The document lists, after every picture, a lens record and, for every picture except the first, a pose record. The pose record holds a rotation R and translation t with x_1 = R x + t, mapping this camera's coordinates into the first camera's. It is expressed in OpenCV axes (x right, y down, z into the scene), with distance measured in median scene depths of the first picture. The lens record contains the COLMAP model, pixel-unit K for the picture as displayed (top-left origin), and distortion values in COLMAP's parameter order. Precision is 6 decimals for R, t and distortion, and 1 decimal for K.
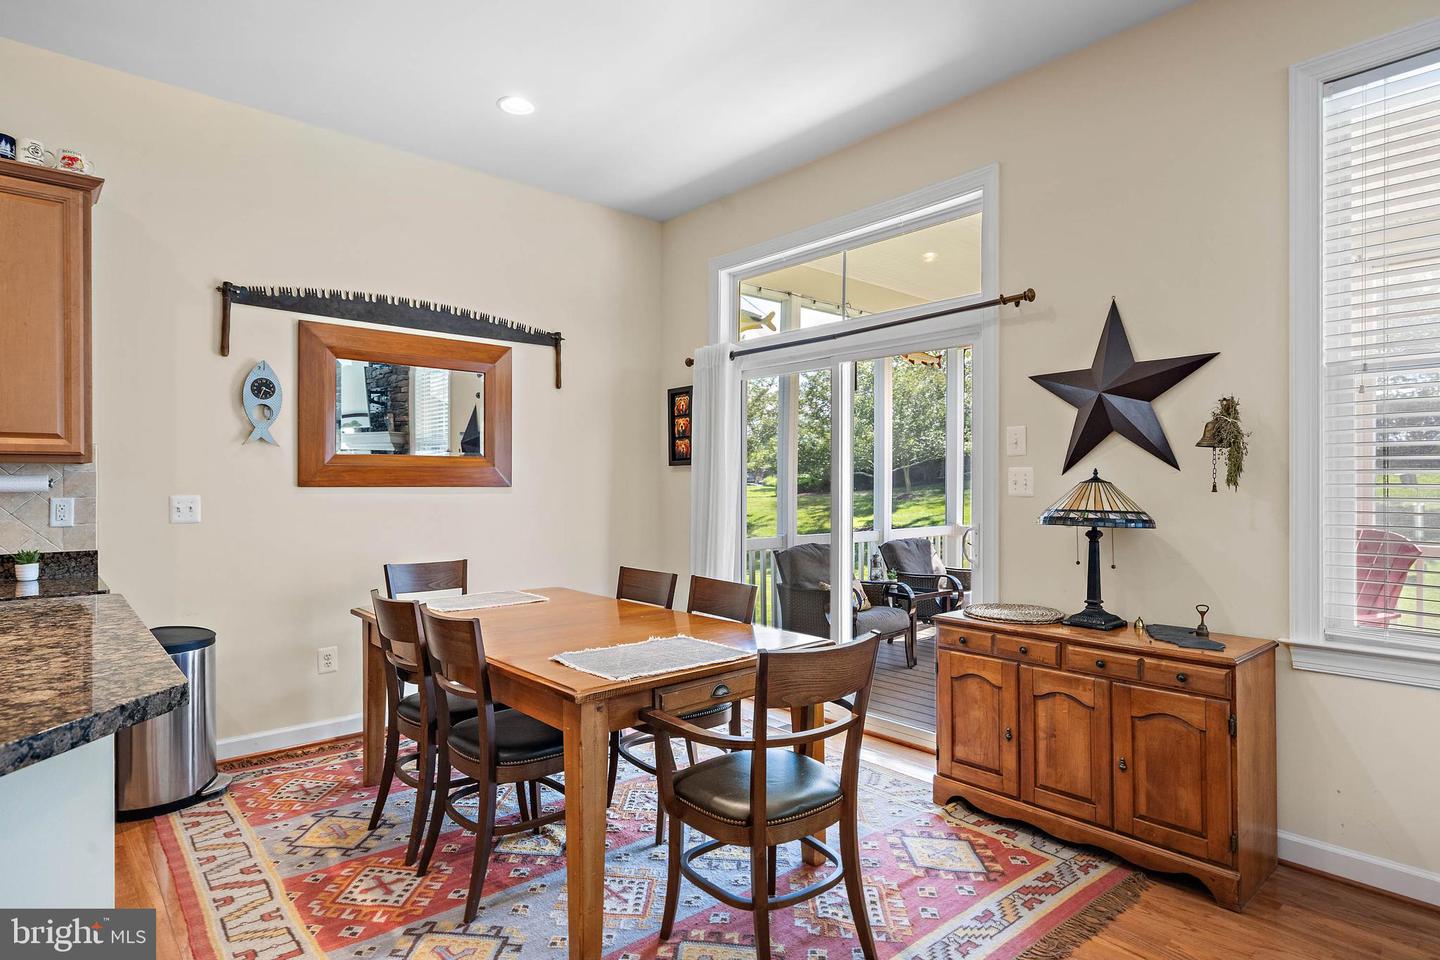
lens RADIAL K [[770.5, 0, 726.7], [0, 770.5, 487.1], [0, 0, 1]] dist [-0.000889, 0.001081]
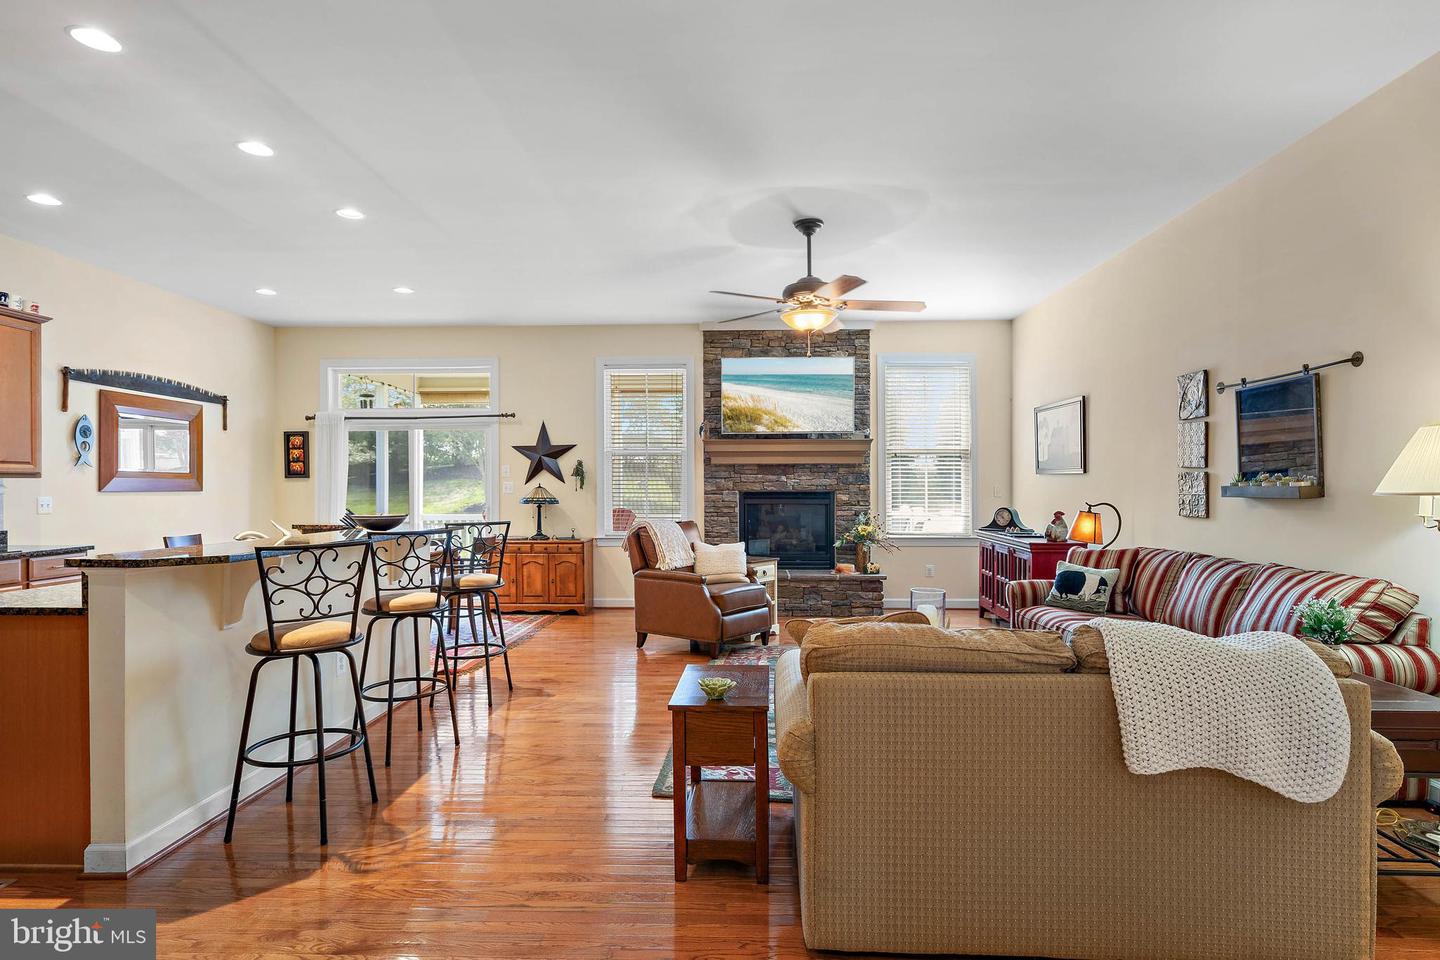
lens RADIAL K [[795.3, 0, 723.3], [0, 795.3, 490.0], [0, 0, 1]] dist [-0.000759, 0.000224]
pose [[0.700201, -0.003670, 0.713936, -0.905211], [0.006871, 0.999975, -0.001599, 0.008832], [-0.713912, 0.006025, 0.700209, -1.214266]]
